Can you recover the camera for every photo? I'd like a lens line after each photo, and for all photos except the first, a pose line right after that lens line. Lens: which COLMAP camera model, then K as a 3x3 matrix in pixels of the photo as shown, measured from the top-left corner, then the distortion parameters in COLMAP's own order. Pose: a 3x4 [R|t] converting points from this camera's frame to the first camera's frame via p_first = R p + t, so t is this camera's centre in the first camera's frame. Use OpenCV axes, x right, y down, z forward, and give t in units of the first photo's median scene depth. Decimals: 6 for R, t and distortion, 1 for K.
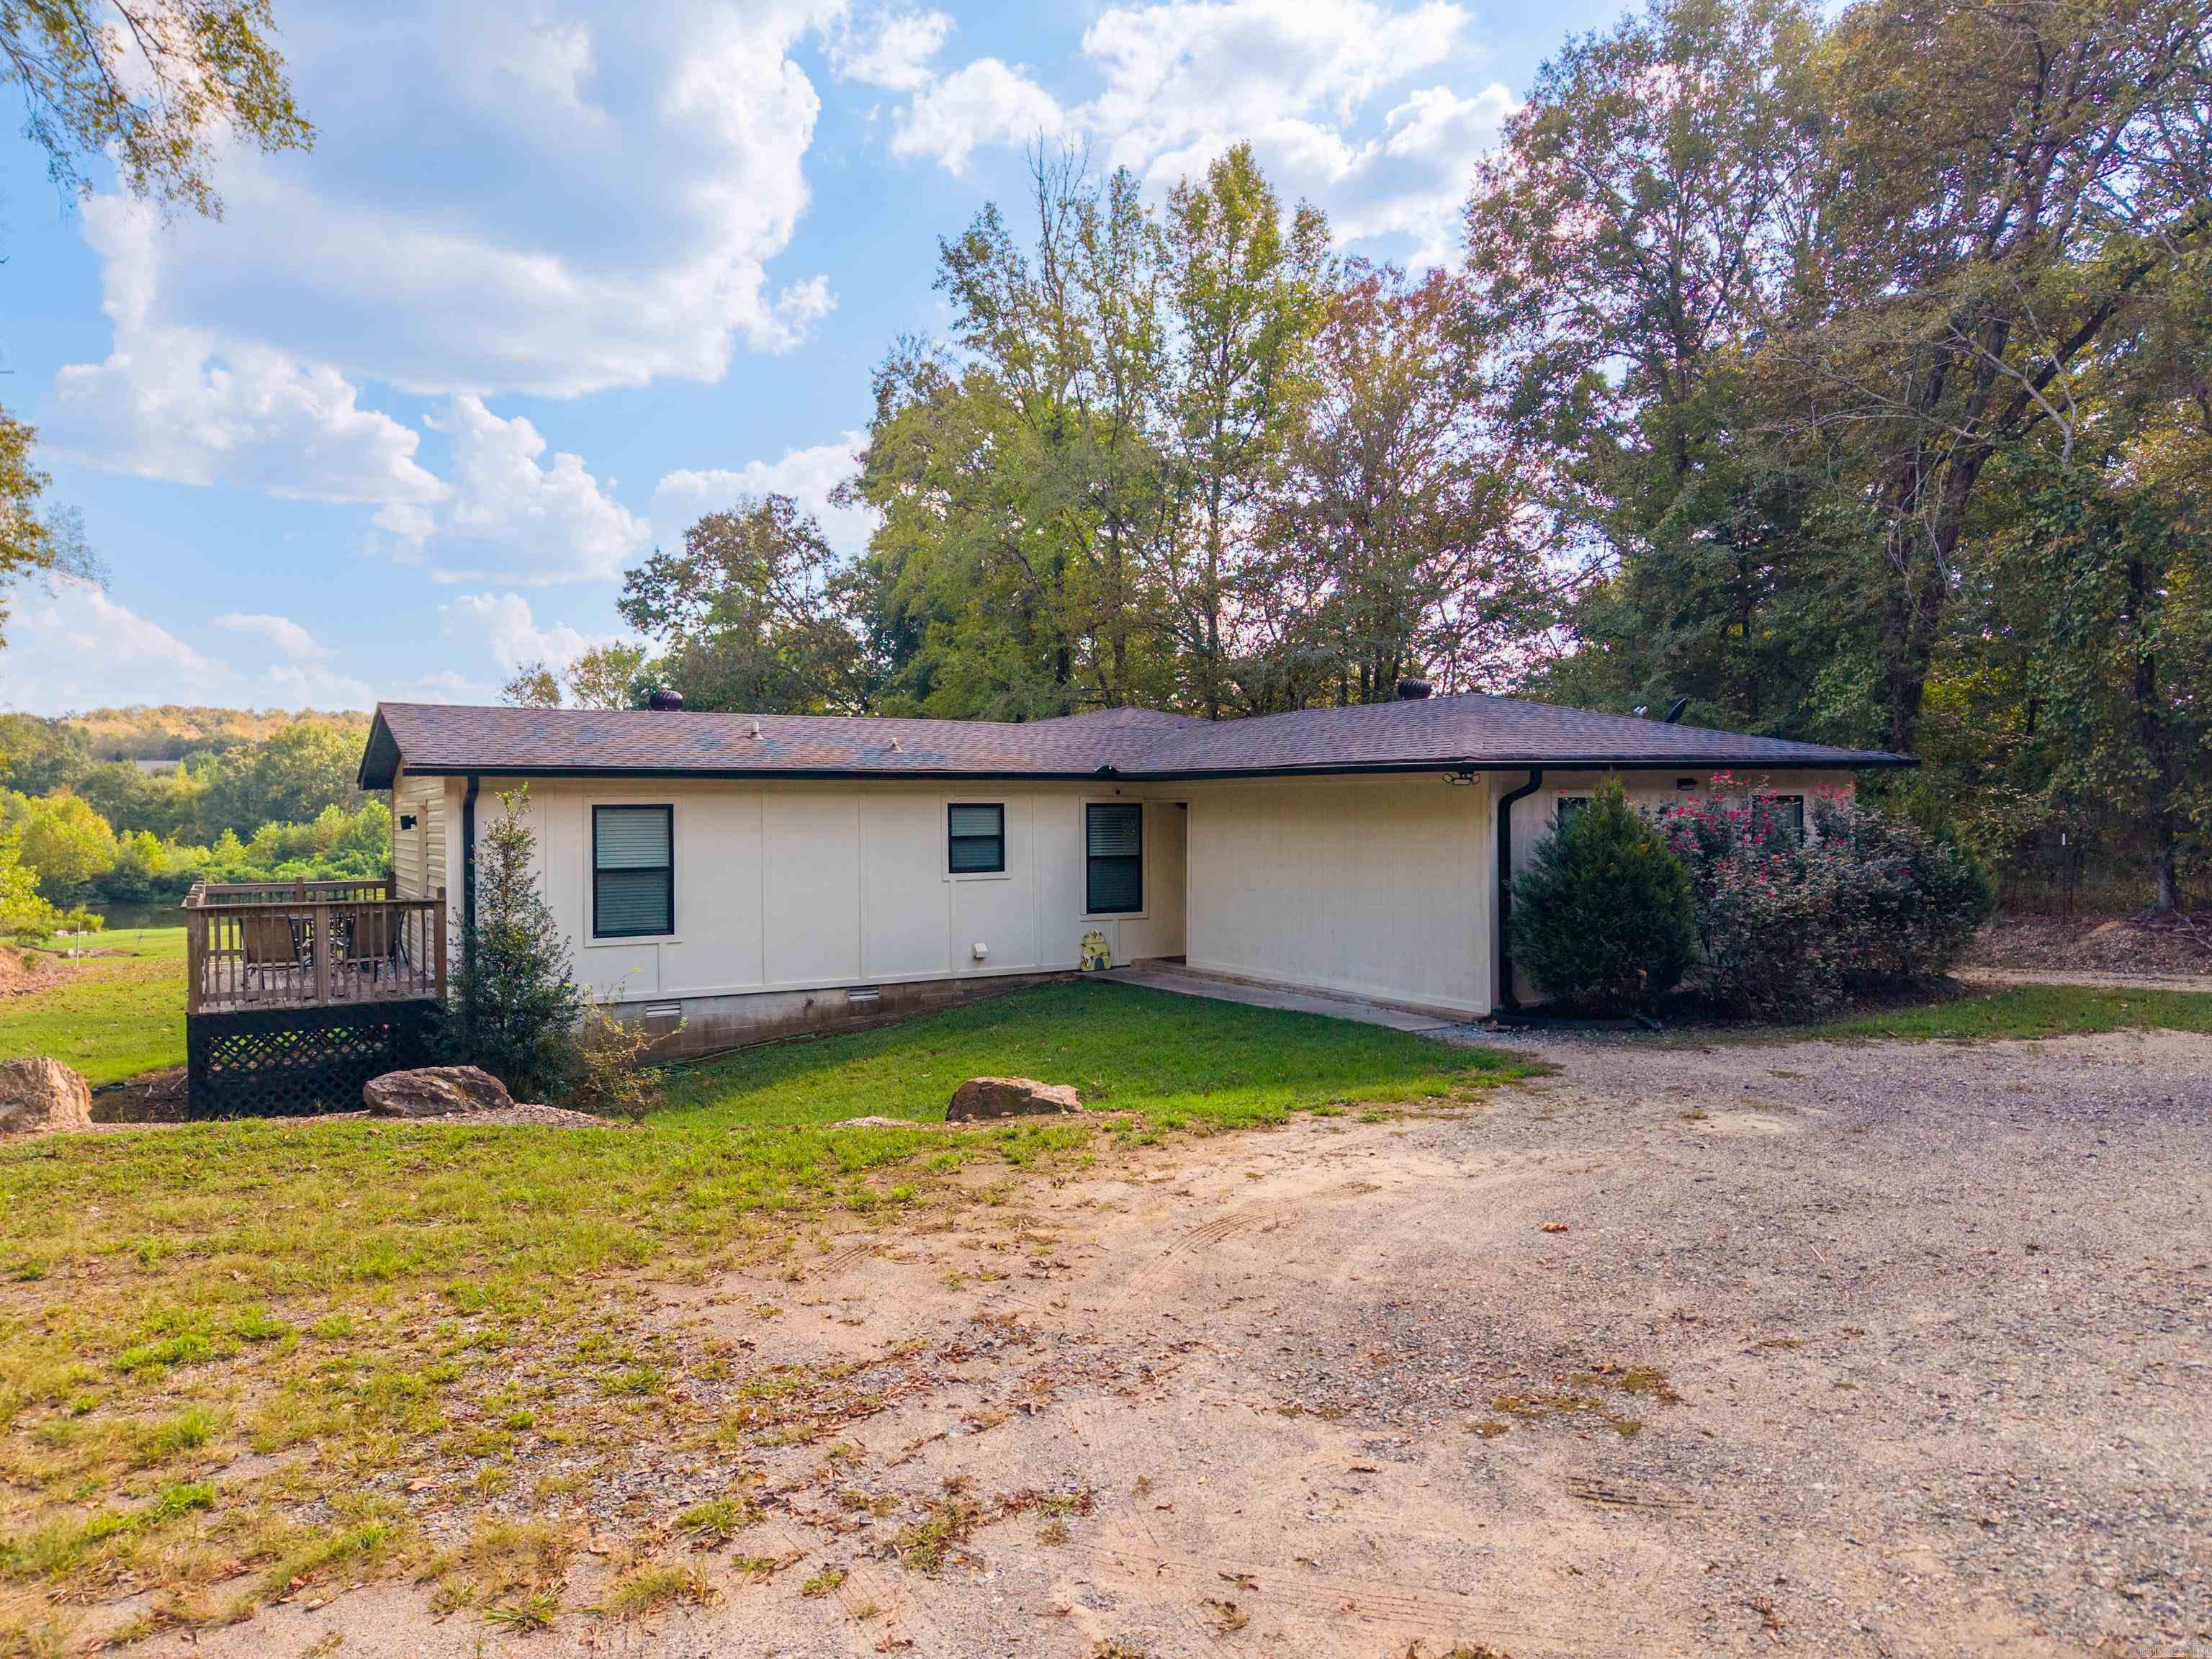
lens RADIAL K [[1388.7, 0, 1095.4], [0, 1388.7, 868.4], [0, 0, 1]] dist [0.001102, 0.001364]
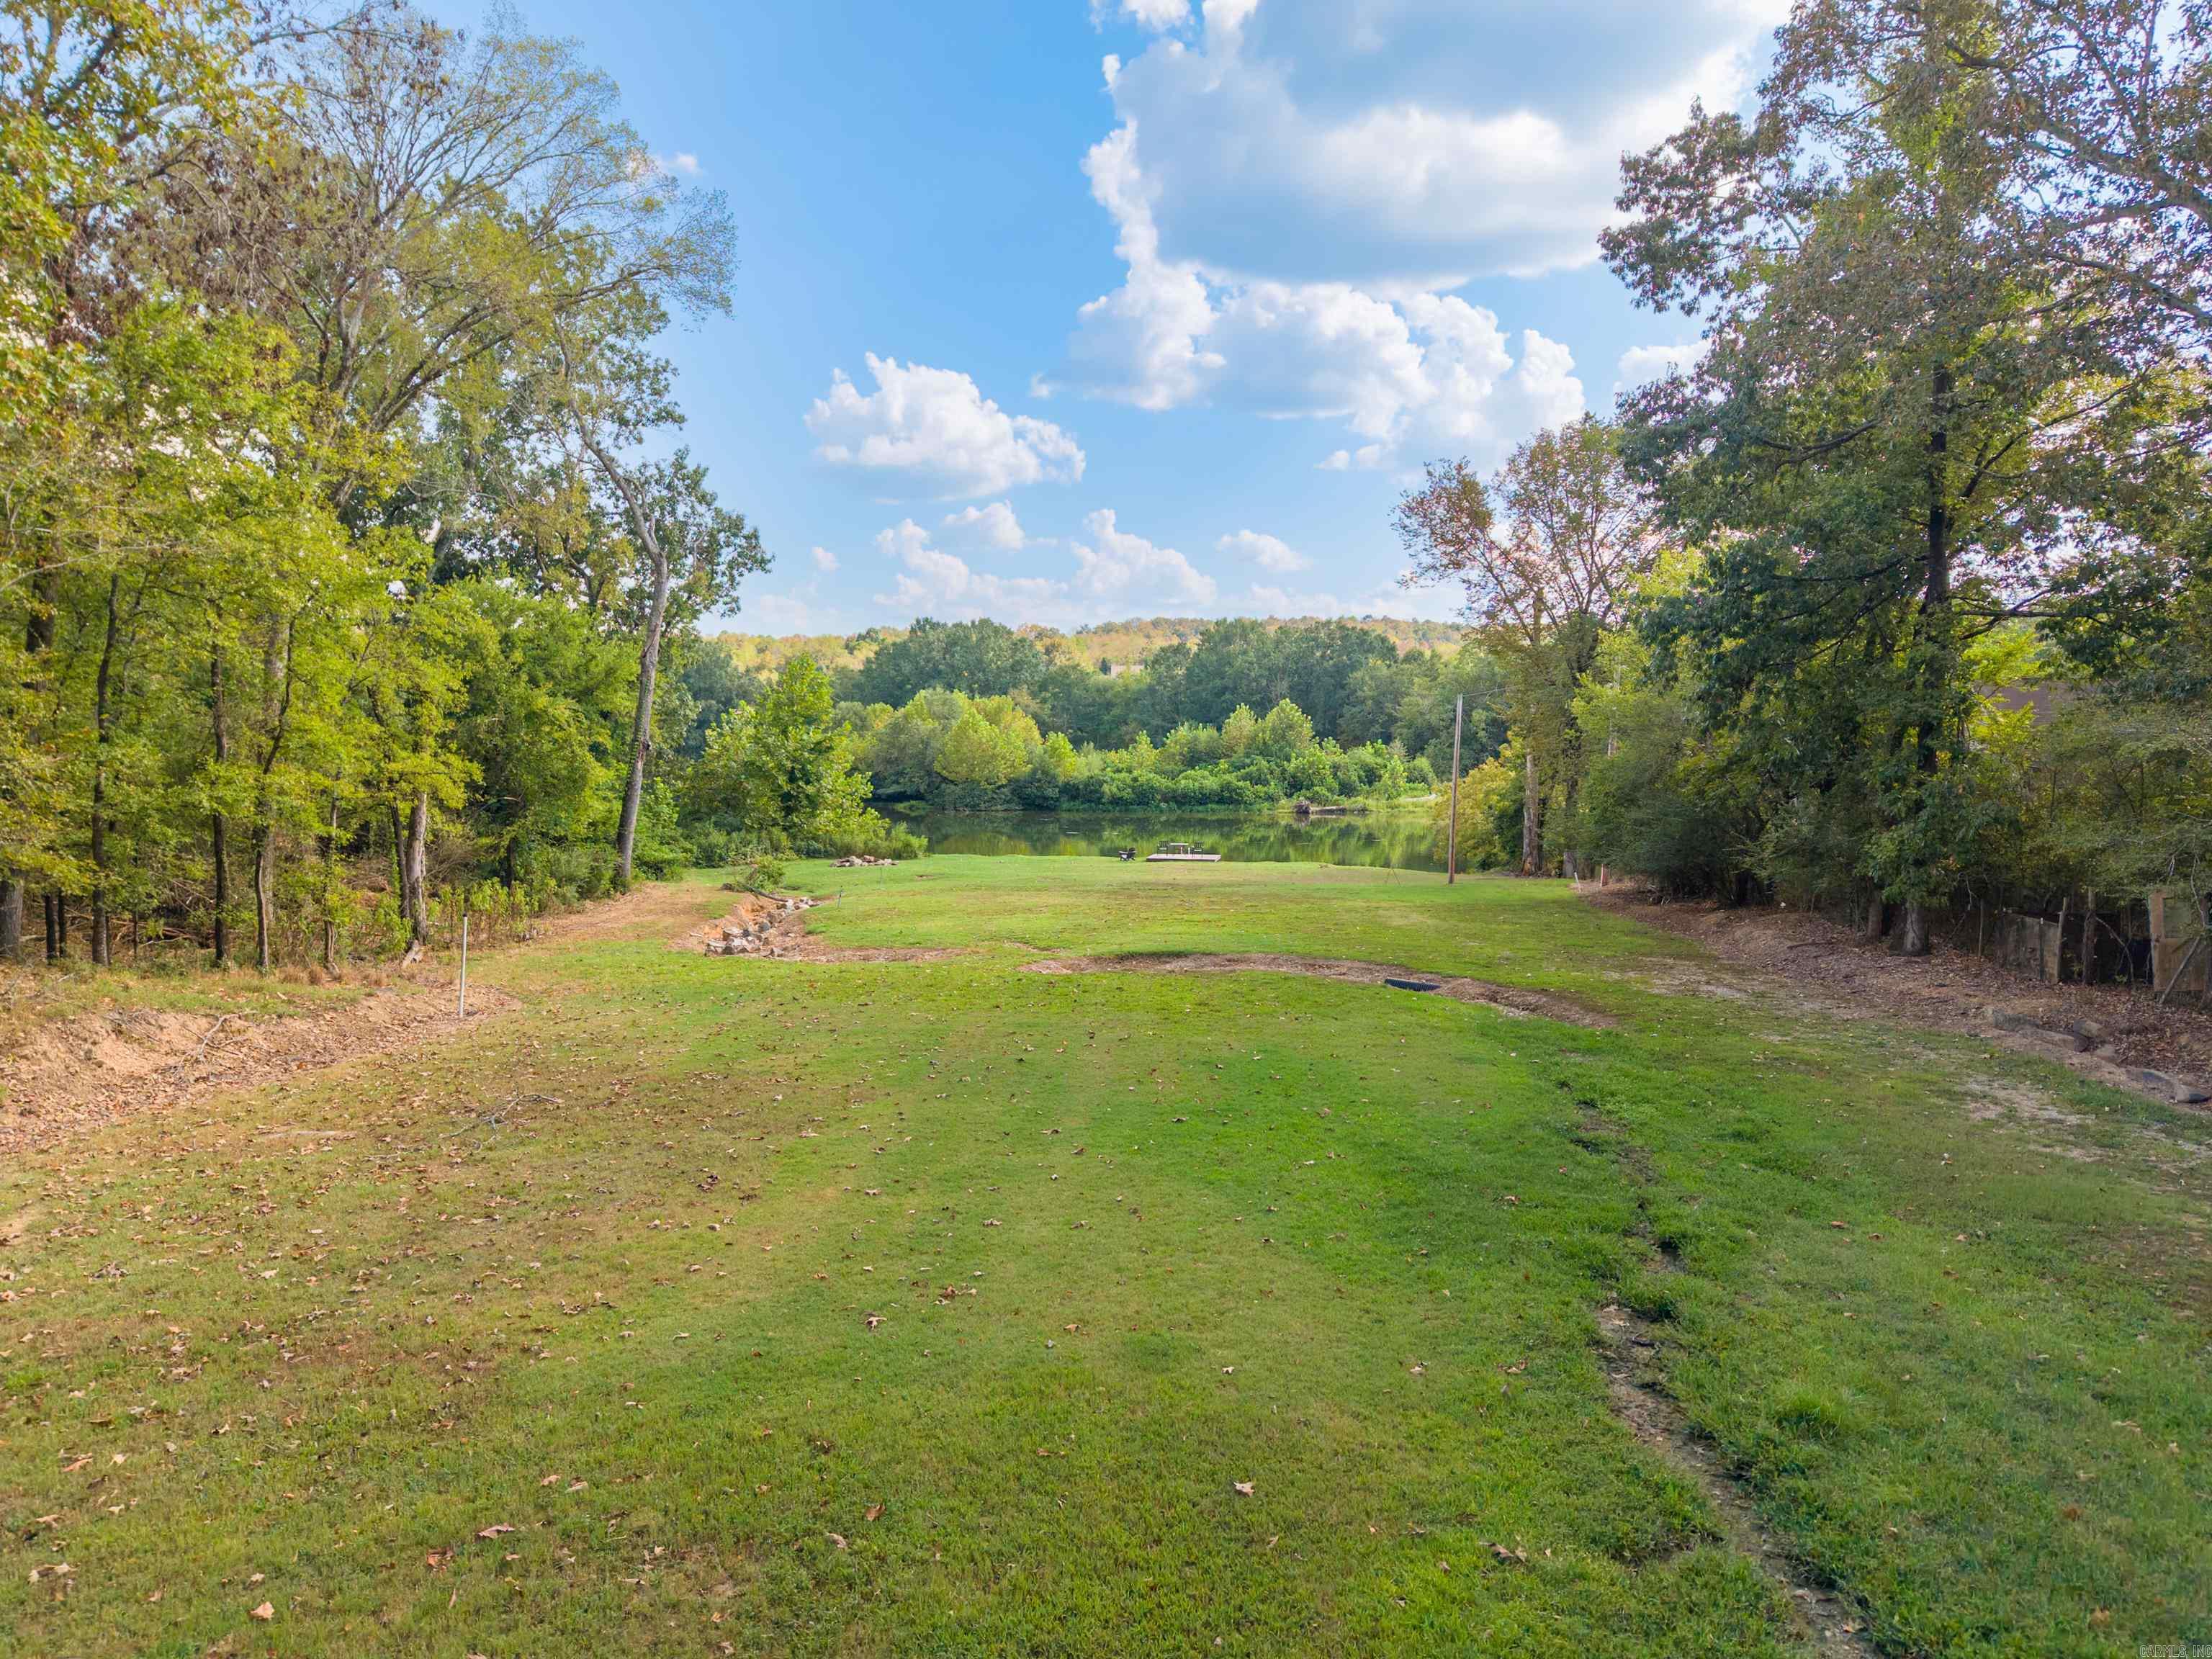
lens RADIAL K [[1388.7, 0, 1095.4], [0, 1388.7, 868.4], [0, 0, 1]] dist [0.001102, 0.001364]
pose [[0.792806, 0.066257, -0.605862, -0.094043], [-0.025776, 0.996829, 0.075283, -0.006742], [0.608929, -0.044068, 0.792000, 0.267043]]
